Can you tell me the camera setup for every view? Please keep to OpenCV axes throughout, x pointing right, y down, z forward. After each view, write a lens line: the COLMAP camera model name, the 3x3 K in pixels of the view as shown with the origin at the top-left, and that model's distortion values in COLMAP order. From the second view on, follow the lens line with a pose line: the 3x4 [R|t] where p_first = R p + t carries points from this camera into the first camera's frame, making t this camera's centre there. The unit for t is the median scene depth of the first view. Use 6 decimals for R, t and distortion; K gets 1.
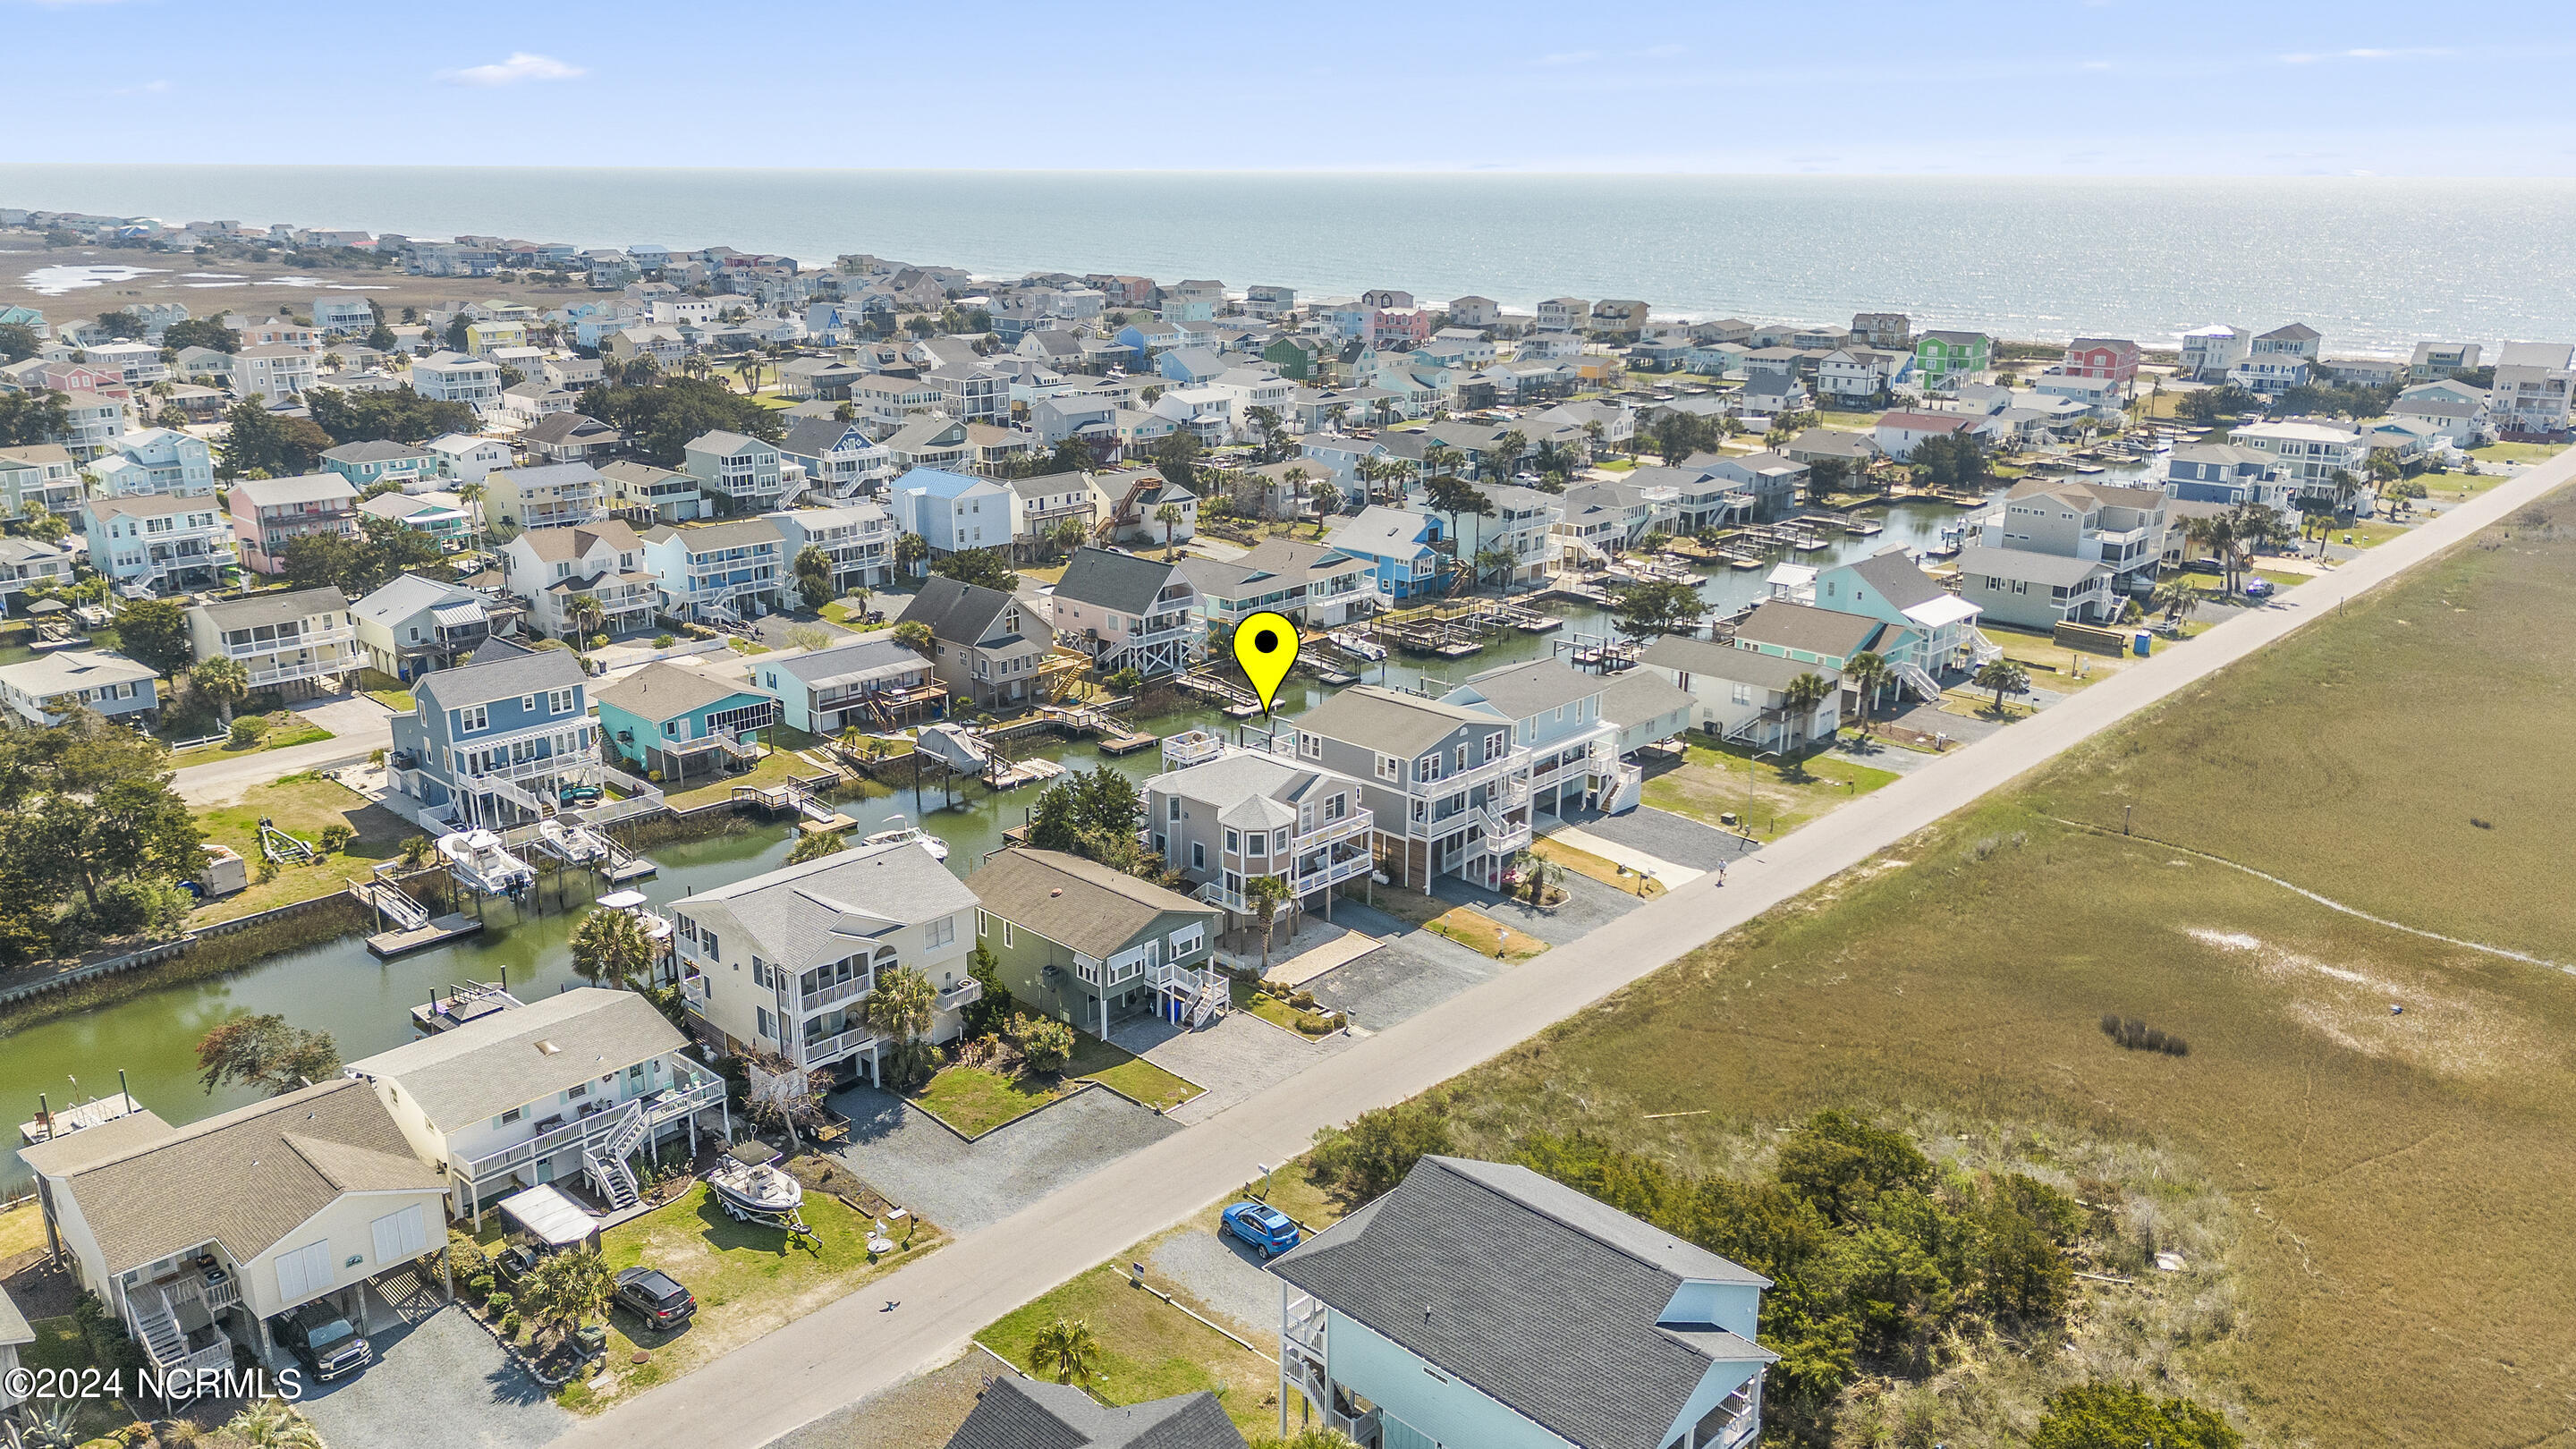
lens RADIAL K [[1845.4, 0, 1286.8], [0, 1845.4, 730.9], [0, 0, 1]] dist [0.047998, -0.002540]
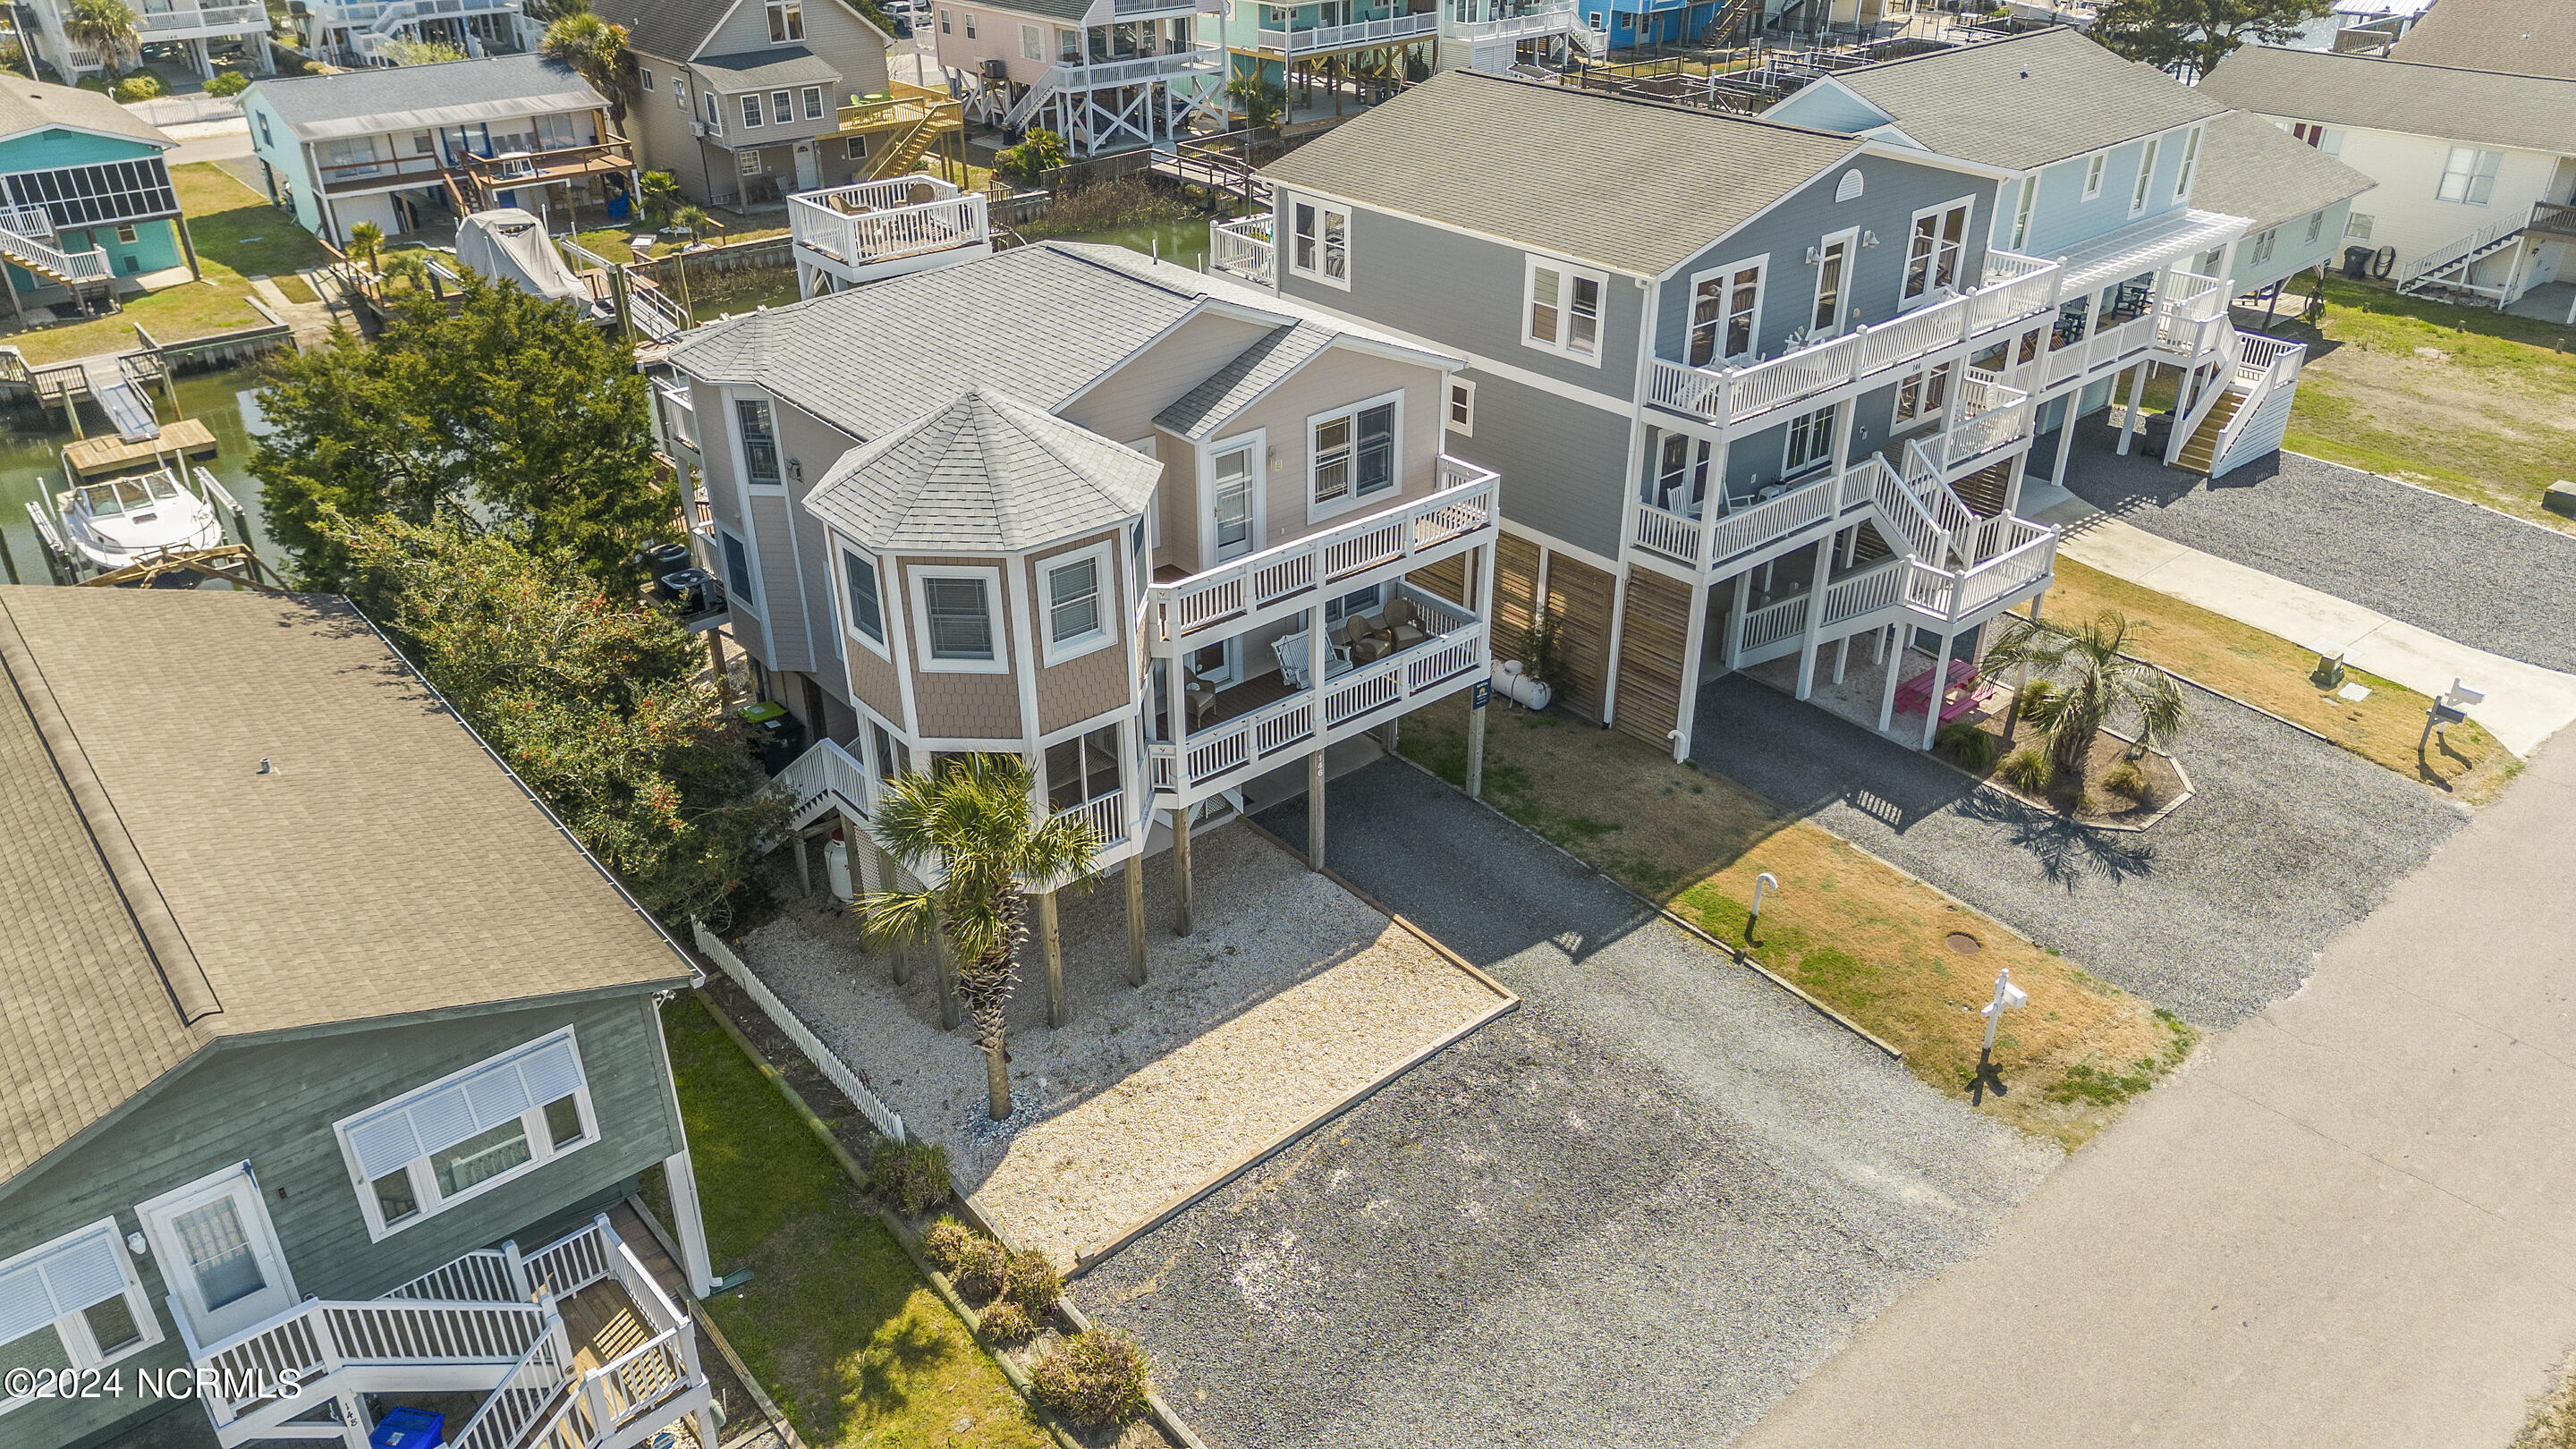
lens RADIAL K [[1845.4, 0, 1283.8], [0, 1845.4, 721.7], [0, 0, 1]] dist [0.047998, -0.002540]
pose [[0.994355, 0.040474, -0.098078, 0.041959], [-0.019897, 0.979117, 0.202322, 0.024629], [0.104218, -0.199228, 0.974395, 0.706739]]
